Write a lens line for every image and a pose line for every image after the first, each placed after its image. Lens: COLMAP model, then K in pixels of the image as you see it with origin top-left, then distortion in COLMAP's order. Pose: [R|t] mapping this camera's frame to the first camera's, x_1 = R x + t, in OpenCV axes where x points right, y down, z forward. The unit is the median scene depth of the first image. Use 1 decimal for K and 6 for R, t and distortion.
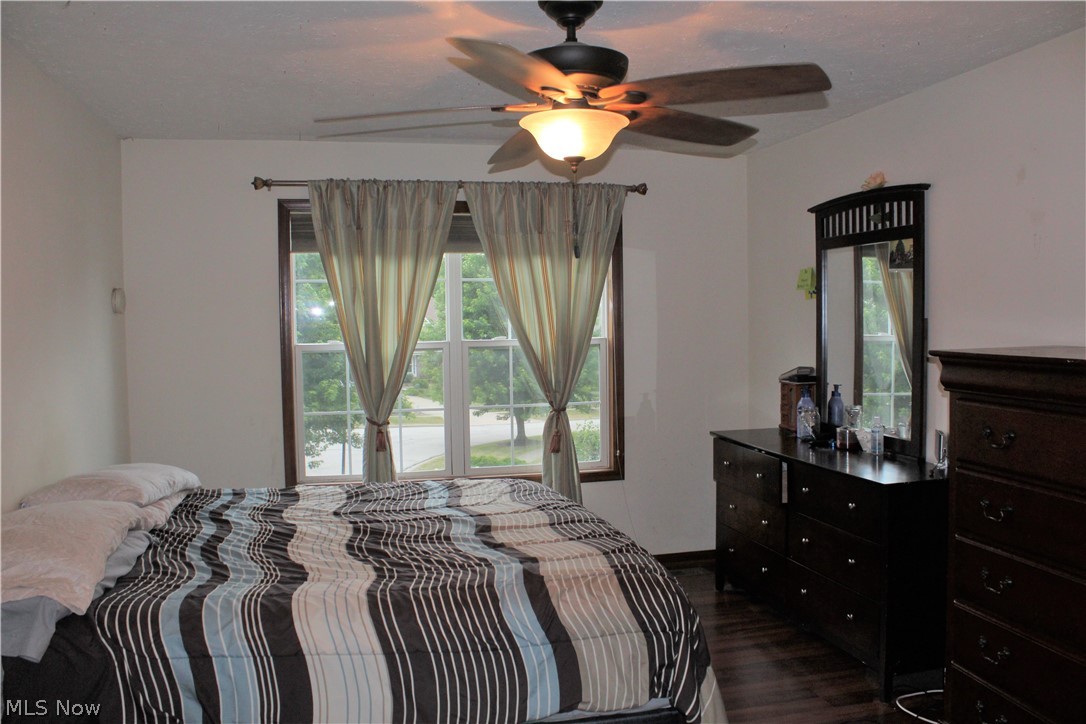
lens RADIAL K [[906.5, 0, 543.0], [0, 906.5, 362.0], [0, 0, 1]] dist [-0.169552, 0.141702]
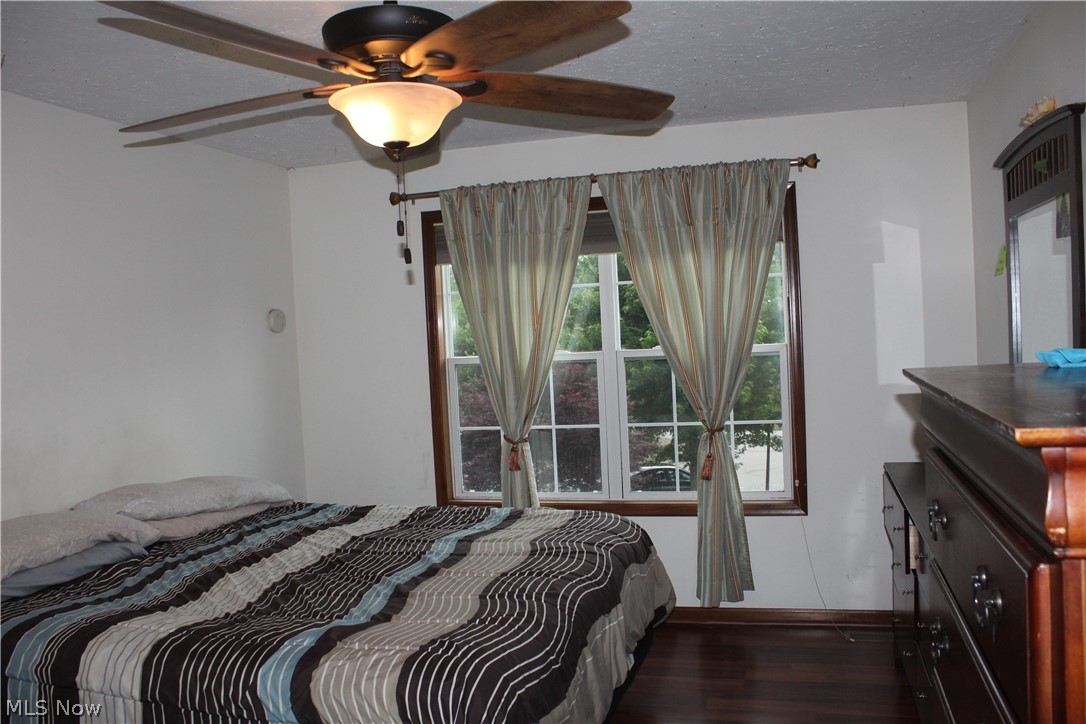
lens RADIAL K [[906.5, 0, 543.0], [0, 906.5, 362.0], [0, 0, 1]] dist [-0.169552, 0.141702]
pose [[0.873368, -0.011970, -0.486914, 0.300970], [0.012274, 0.999921, -0.002565, -0.011622], [0.486907, -0.003736, 0.873446, 0.185701]]
